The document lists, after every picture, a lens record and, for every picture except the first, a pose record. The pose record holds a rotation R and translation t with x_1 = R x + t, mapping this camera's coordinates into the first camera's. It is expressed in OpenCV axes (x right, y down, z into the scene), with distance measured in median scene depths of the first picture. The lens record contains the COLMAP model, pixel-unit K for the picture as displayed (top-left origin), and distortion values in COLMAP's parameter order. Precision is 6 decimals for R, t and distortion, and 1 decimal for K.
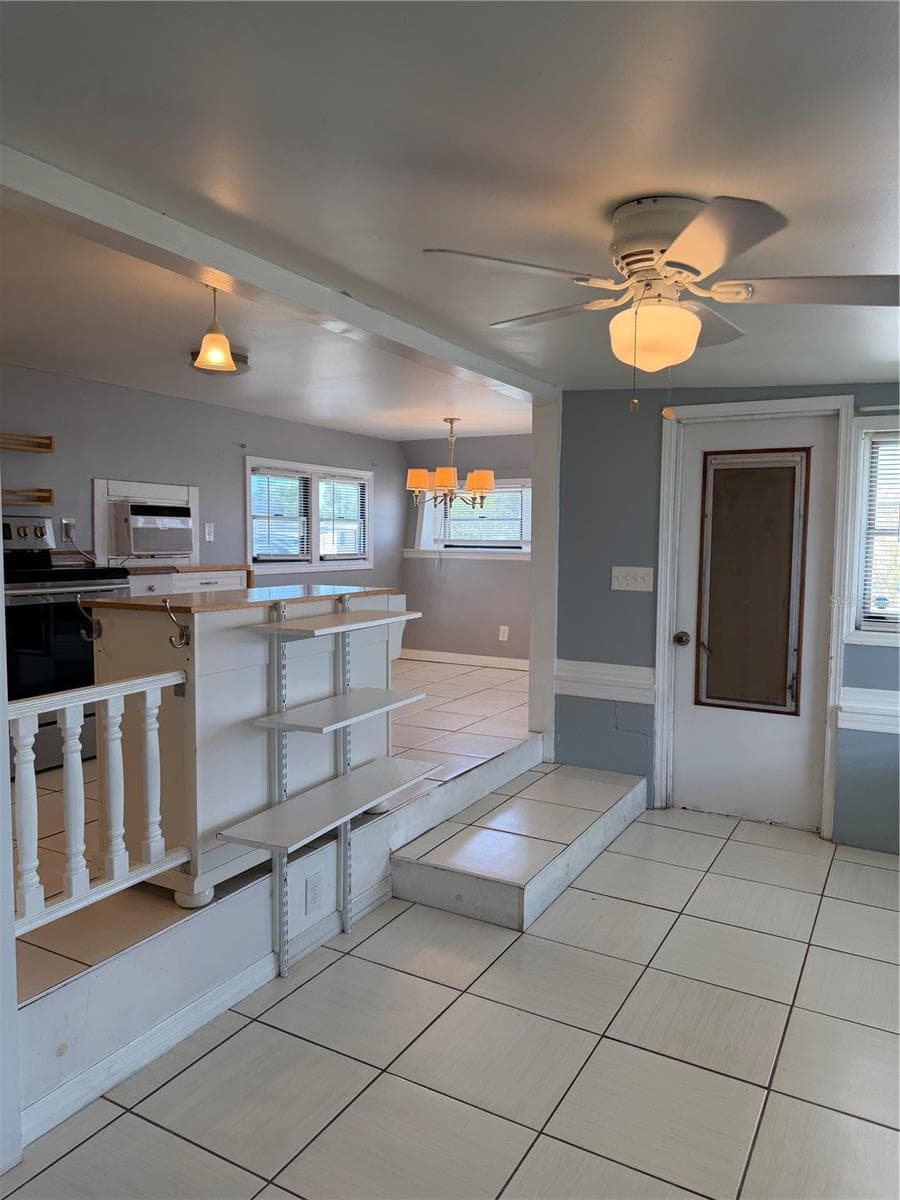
lens RADIAL K [[847.3, 0, 445.0], [0, 847.3, 604.4], [0, 0, 1]] dist [0.060673, -0.074135]
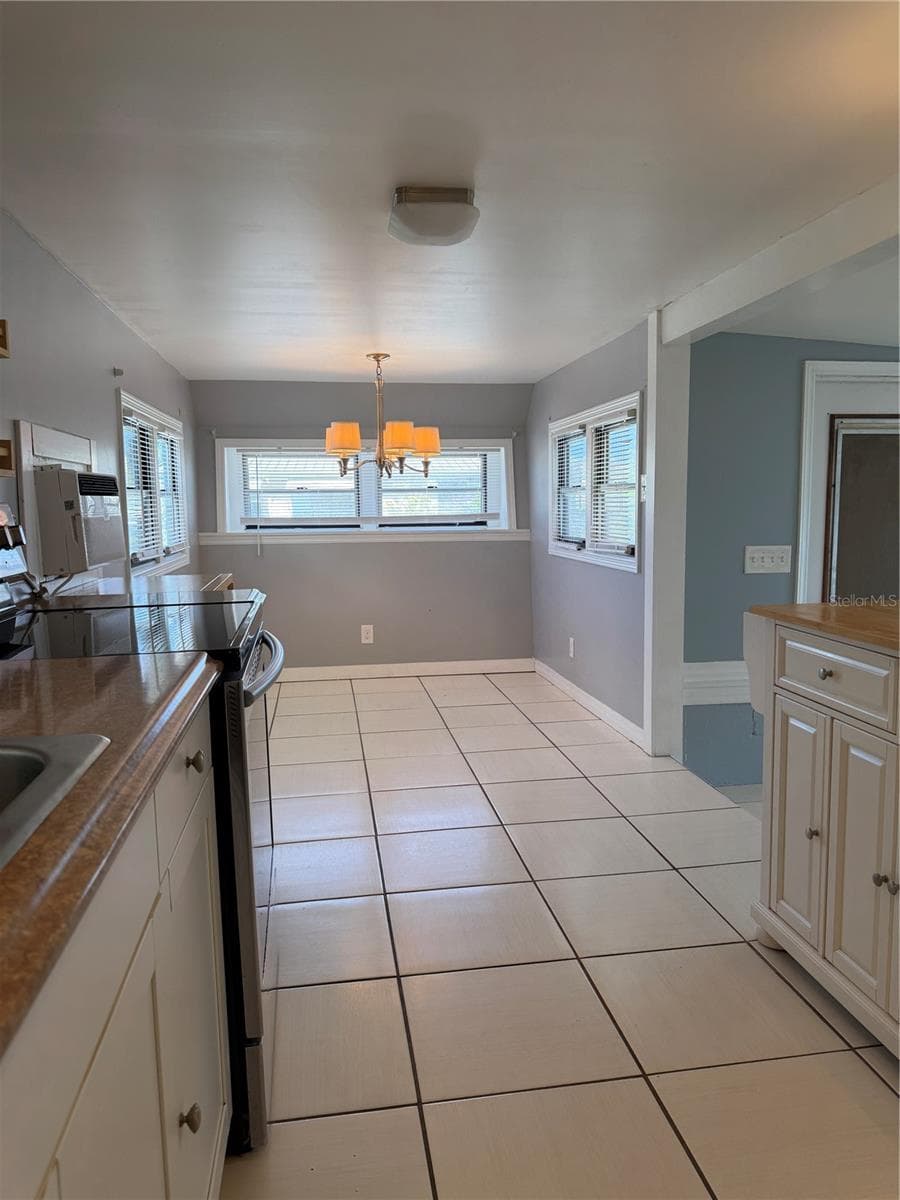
lens RADIAL K [[847.3, 0, 458.6], [0, 847.3, 605.6], [0, 0, 1]] dist [0.060673, -0.074135]
pose [[0.784507, -0.095718, 0.612688, -0.569398], [0.070615, 0.995378, 0.065087, -0.062863], [-0.616086, -0.007796, 0.787640, 0.517957]]
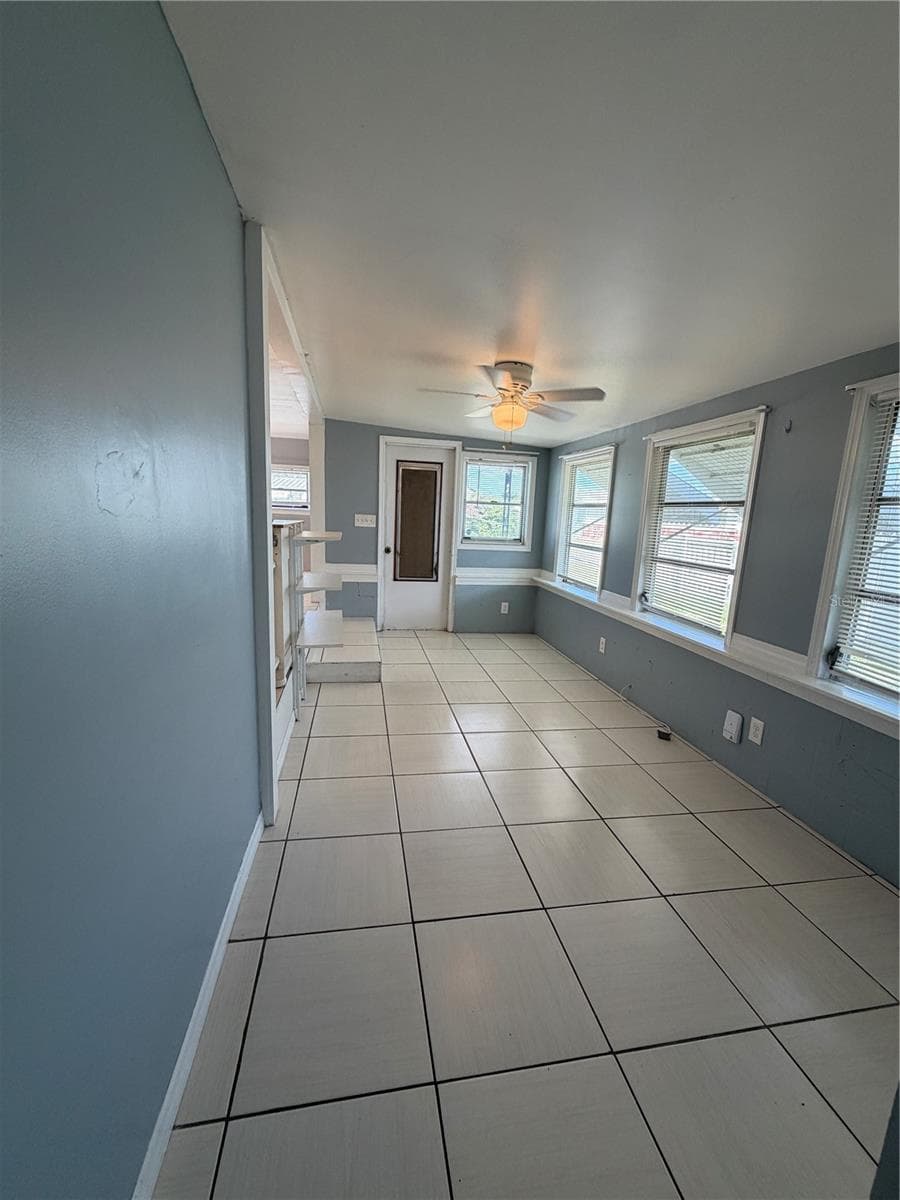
lens RADIAL K [[480.5, 0, 450.7], [0, 480.5, 601.2], [0, 0, 1]] dist [0.001072, -0.000293]
pose [[0.773195, -0.089817, 0.627776, -0.360865], [0.018150, 0.992648, 0.119666, 0.026562], [-0.633909, -0.081131, 0.769140, -0.021092]]
